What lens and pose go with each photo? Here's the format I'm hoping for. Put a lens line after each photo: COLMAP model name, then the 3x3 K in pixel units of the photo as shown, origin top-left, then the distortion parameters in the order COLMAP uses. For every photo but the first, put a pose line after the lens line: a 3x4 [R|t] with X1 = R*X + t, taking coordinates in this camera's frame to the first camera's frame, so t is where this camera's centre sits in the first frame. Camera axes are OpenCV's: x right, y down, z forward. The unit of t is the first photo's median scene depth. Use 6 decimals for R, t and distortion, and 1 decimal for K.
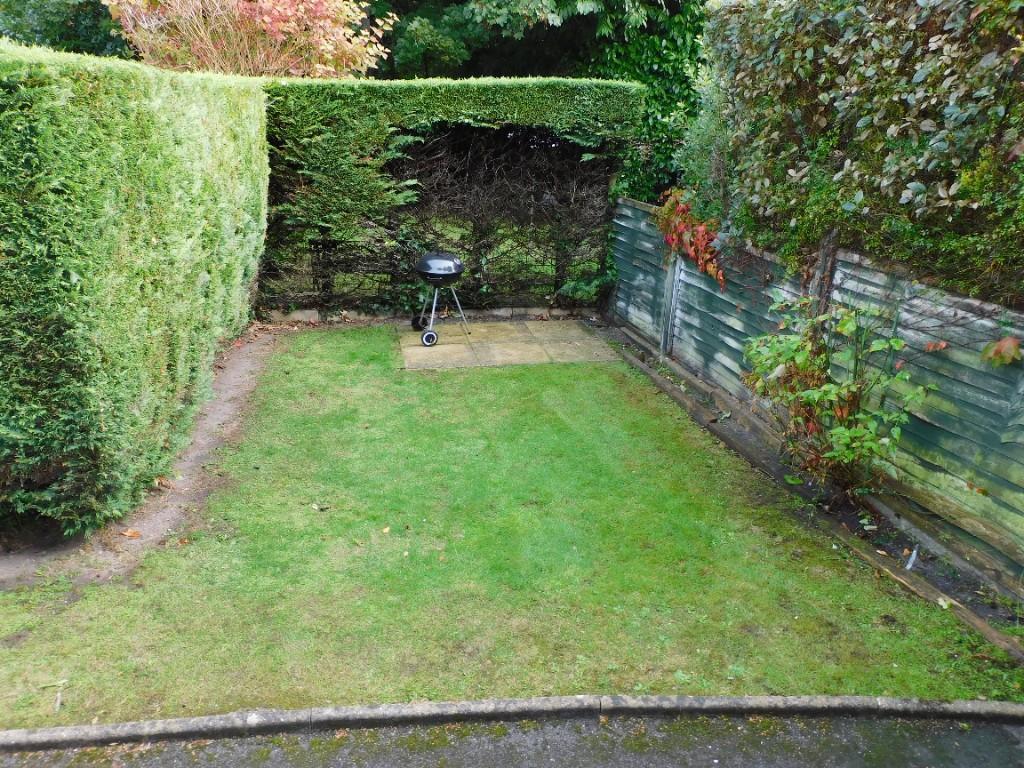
lens RADIAL K [[722.5, 0, 509.5], [0, 722.5, 389.6], [0, 0, 1]] dist [-0.013783, 0.005552]
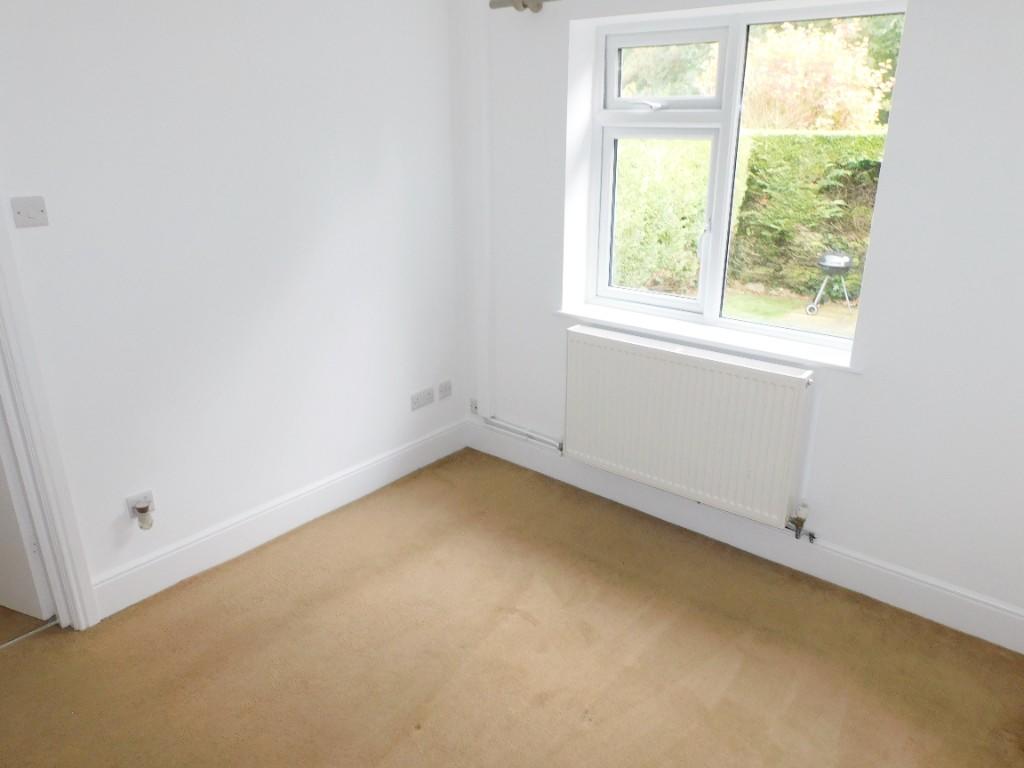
lens RADIAL K [[722.5, 0, 512.7], [0, 722.5, 386.5], [0, 0, 1]] dist [-0.013783, 0.005552]
pose [[0.652184, 0.245718, -0.717132, 0.661340], [-0.267860, 0.959681, 0.085225, 0.131460], [0.709160, 0.136508, 0.691707, -0.452832]]
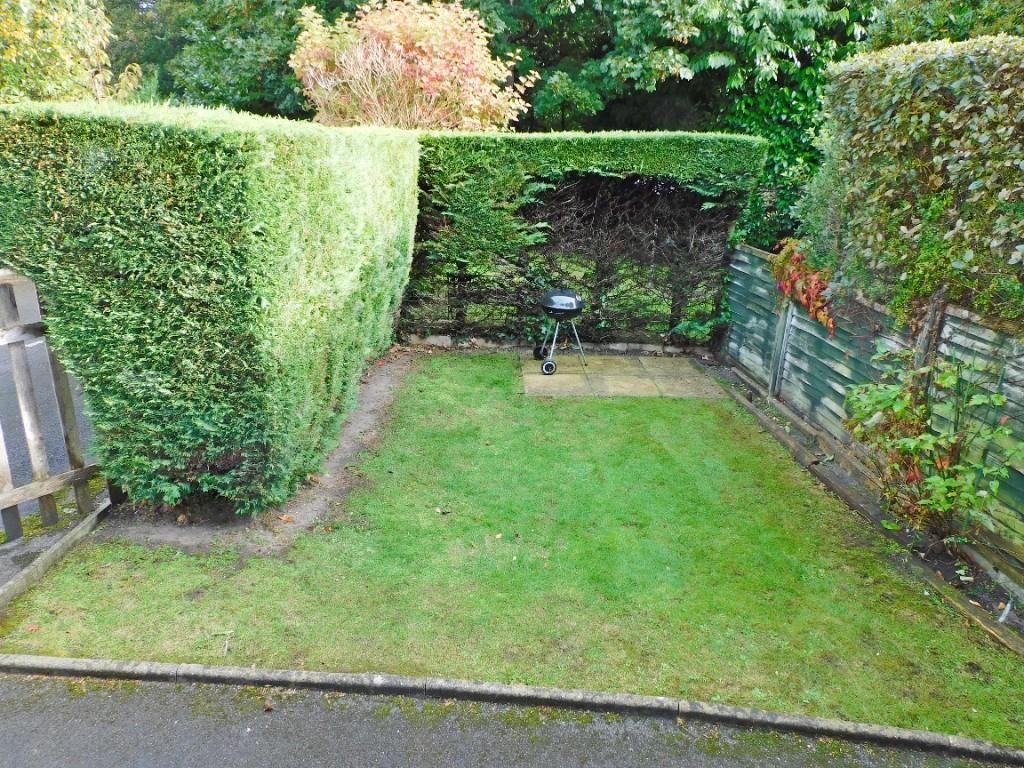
lens RADIAL K [[722.5, 0, 517.2], [0, 722.5, 402.0], [0, 0, 1]] dist [-0.013783, 0.005552]
pose [[0.986265, 0.064233, -0.152167, 0.014061], [-0.067500, 0.997585, -0.016398, 0.002921], [0.150746, 0.026444, 0.988219, -0.102244]]
